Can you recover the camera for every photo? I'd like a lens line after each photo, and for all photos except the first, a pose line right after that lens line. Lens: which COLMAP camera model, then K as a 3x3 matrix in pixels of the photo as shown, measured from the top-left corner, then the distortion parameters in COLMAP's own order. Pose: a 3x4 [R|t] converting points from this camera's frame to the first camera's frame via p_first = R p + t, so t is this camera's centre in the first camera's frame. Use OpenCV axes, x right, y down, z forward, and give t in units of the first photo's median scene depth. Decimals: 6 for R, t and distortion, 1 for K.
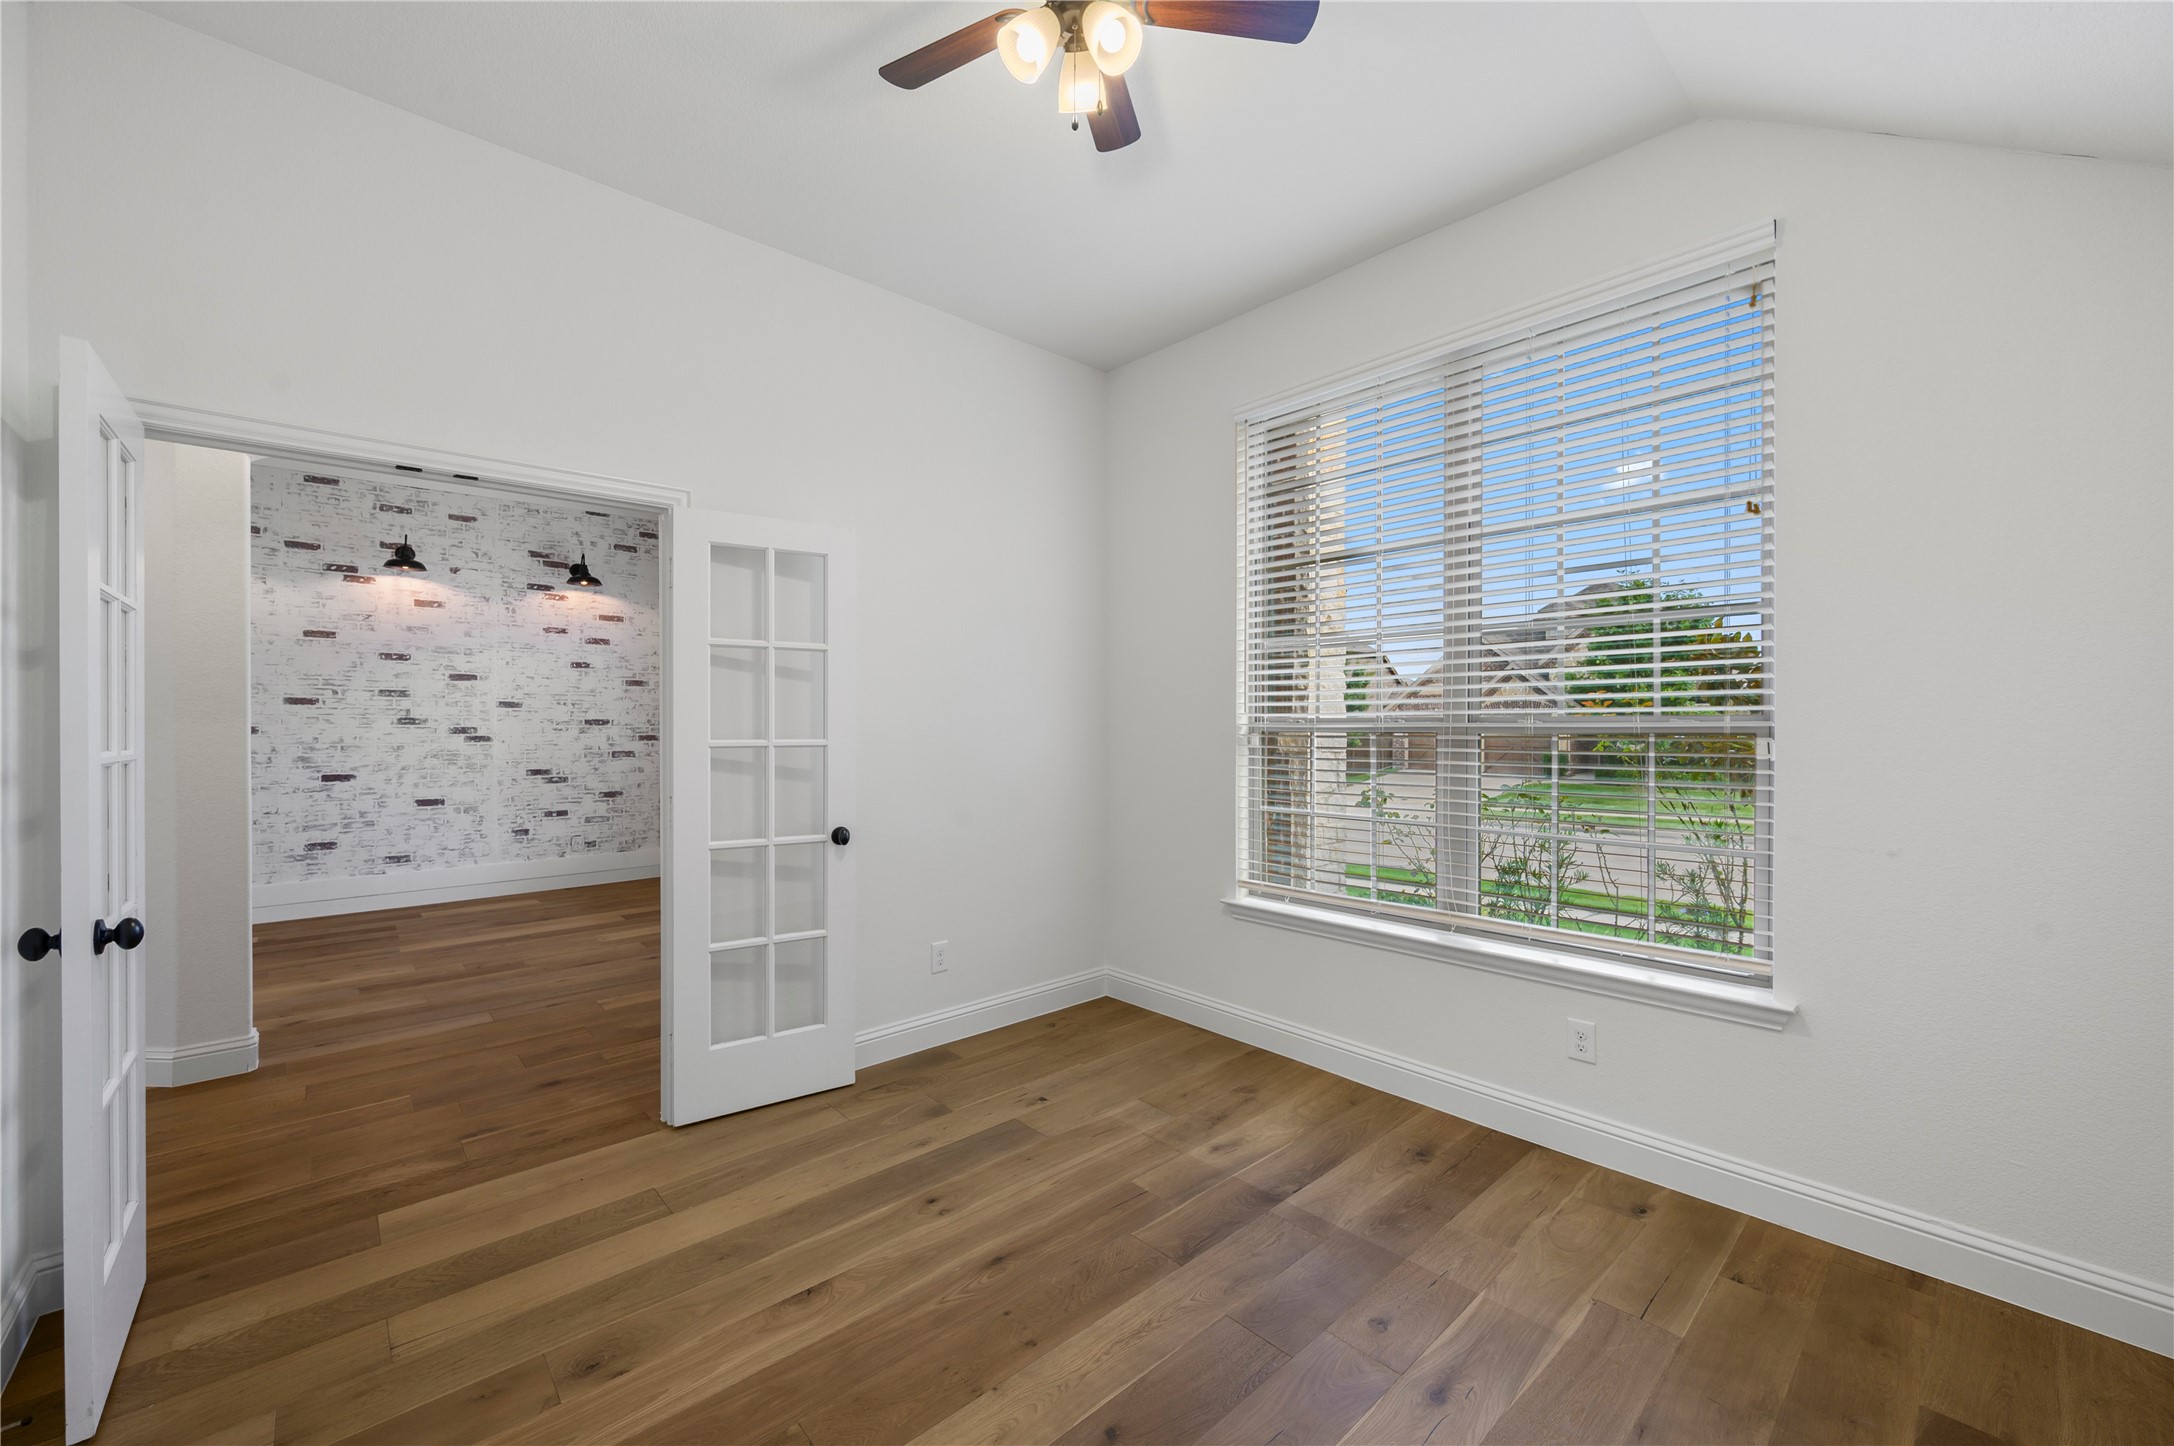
lens RADIAL K [[851.2, 0, 1089.1], [0, 851.2, 724.0], [0, 0, 1]] dist [0.001676, -0.000174]
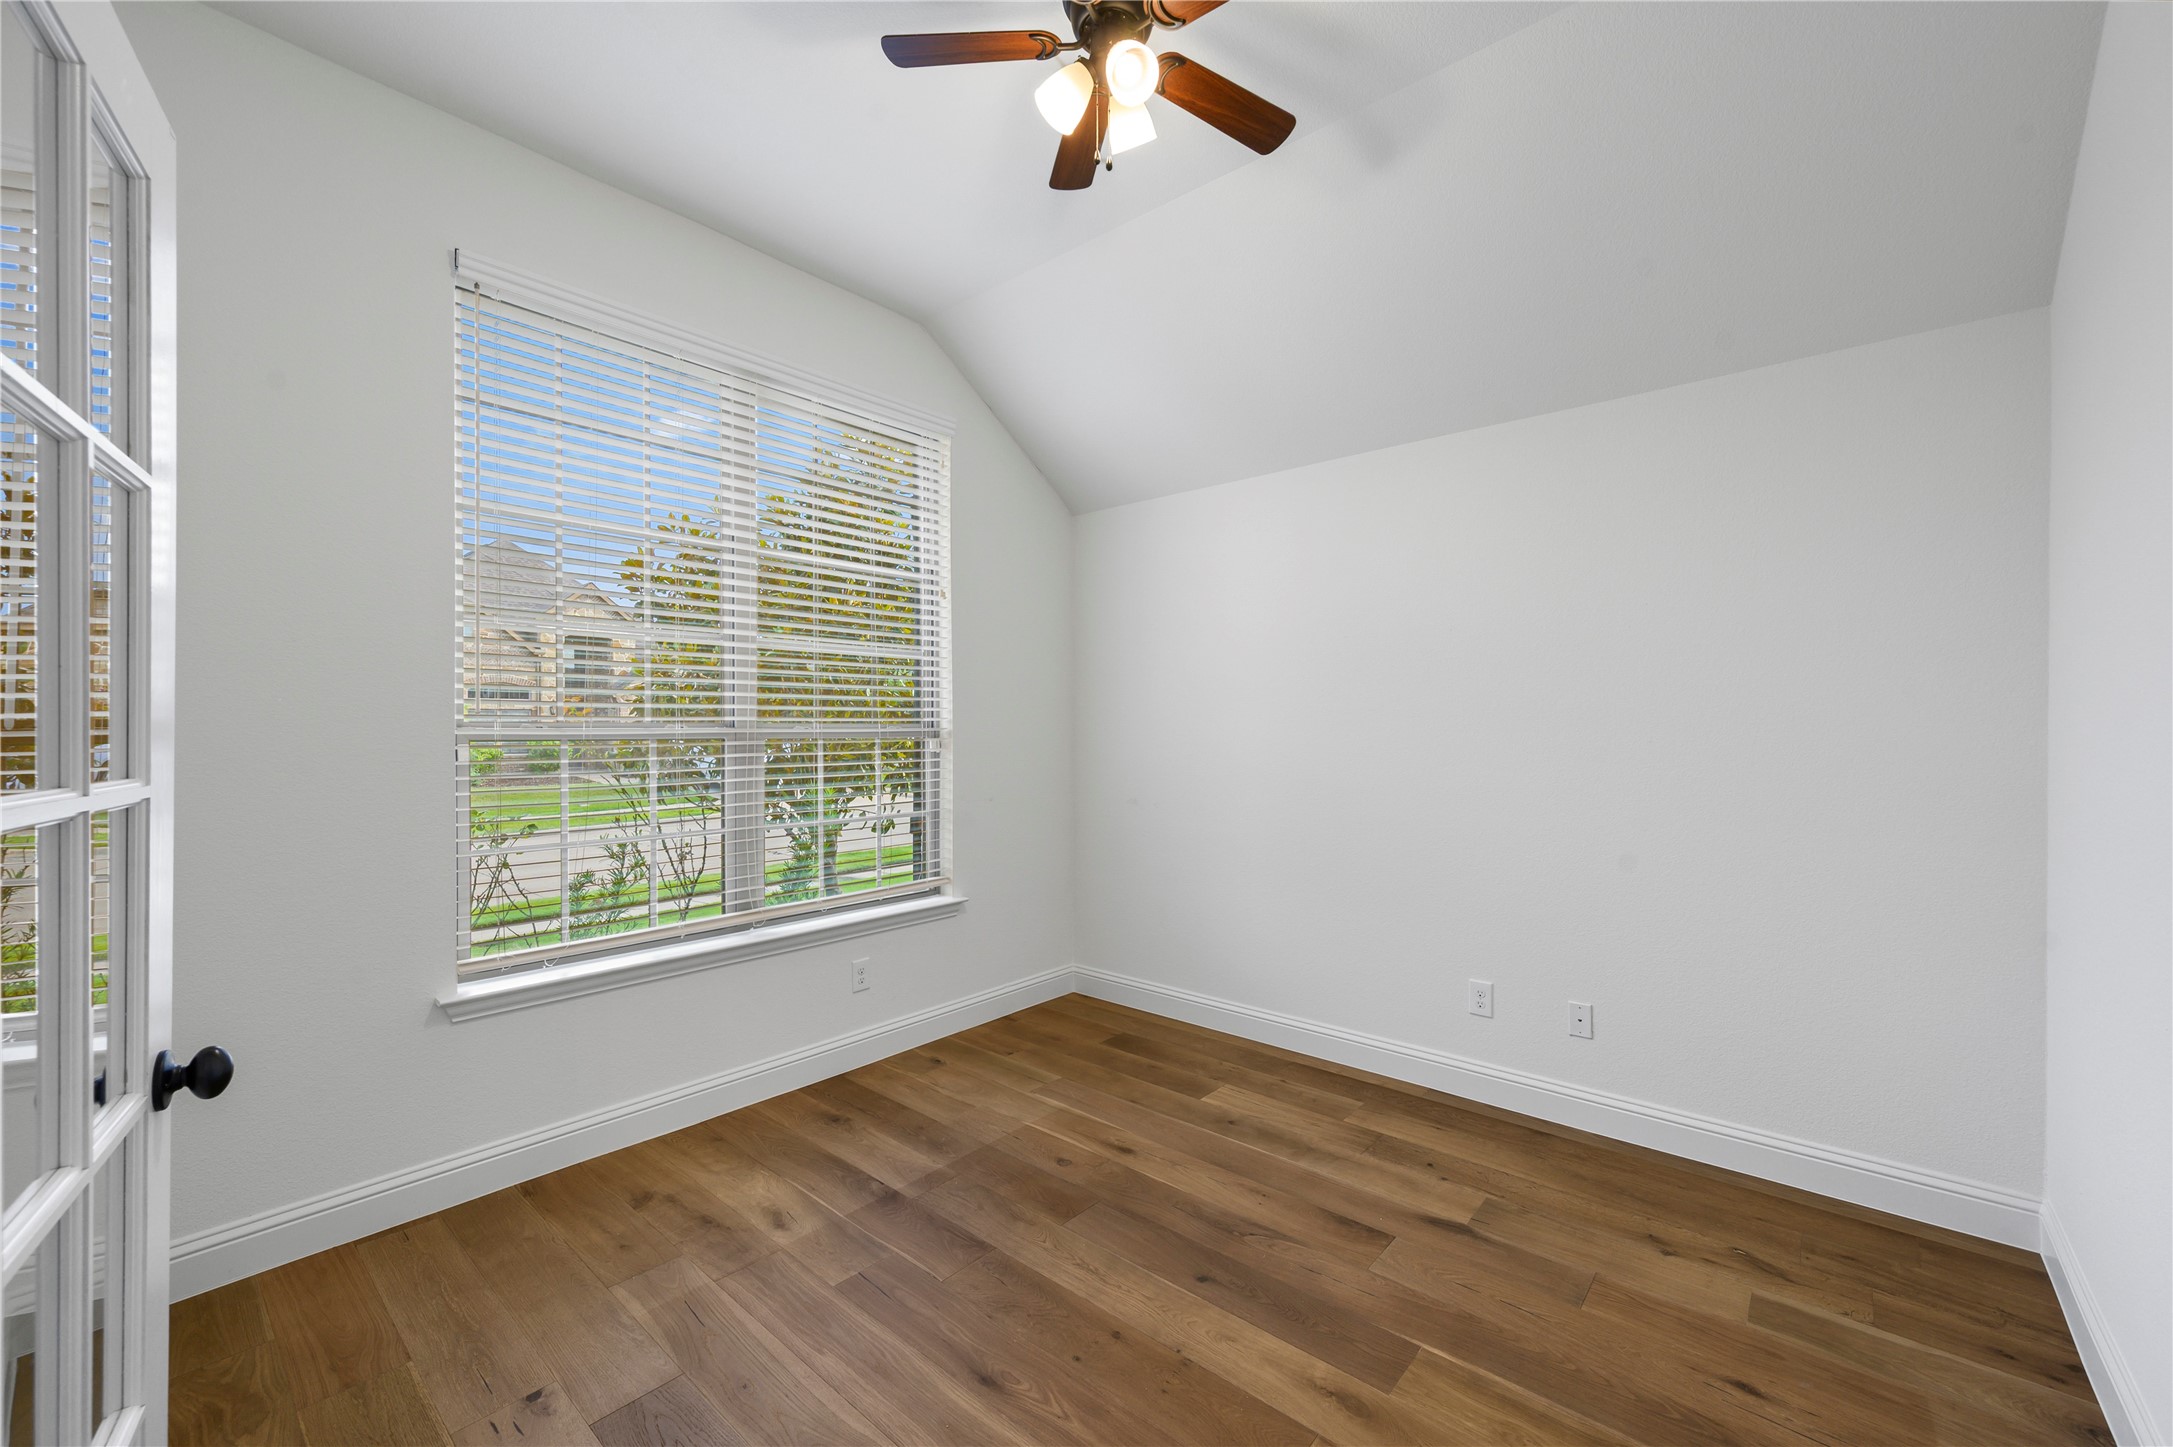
lens RADIAL K [[870.9, 0, 1091.0], [0, 870.9, 726.1], [0, 0, 1]] dist [0.001204, -0.000042]
pose [[-0.117697, 0.005166, 0.993036, -0.833657], [0.002918, 0.999984, -0.004856, 0.002128], [-0.993045, 0.002327, -0.117710, 0.868747]]
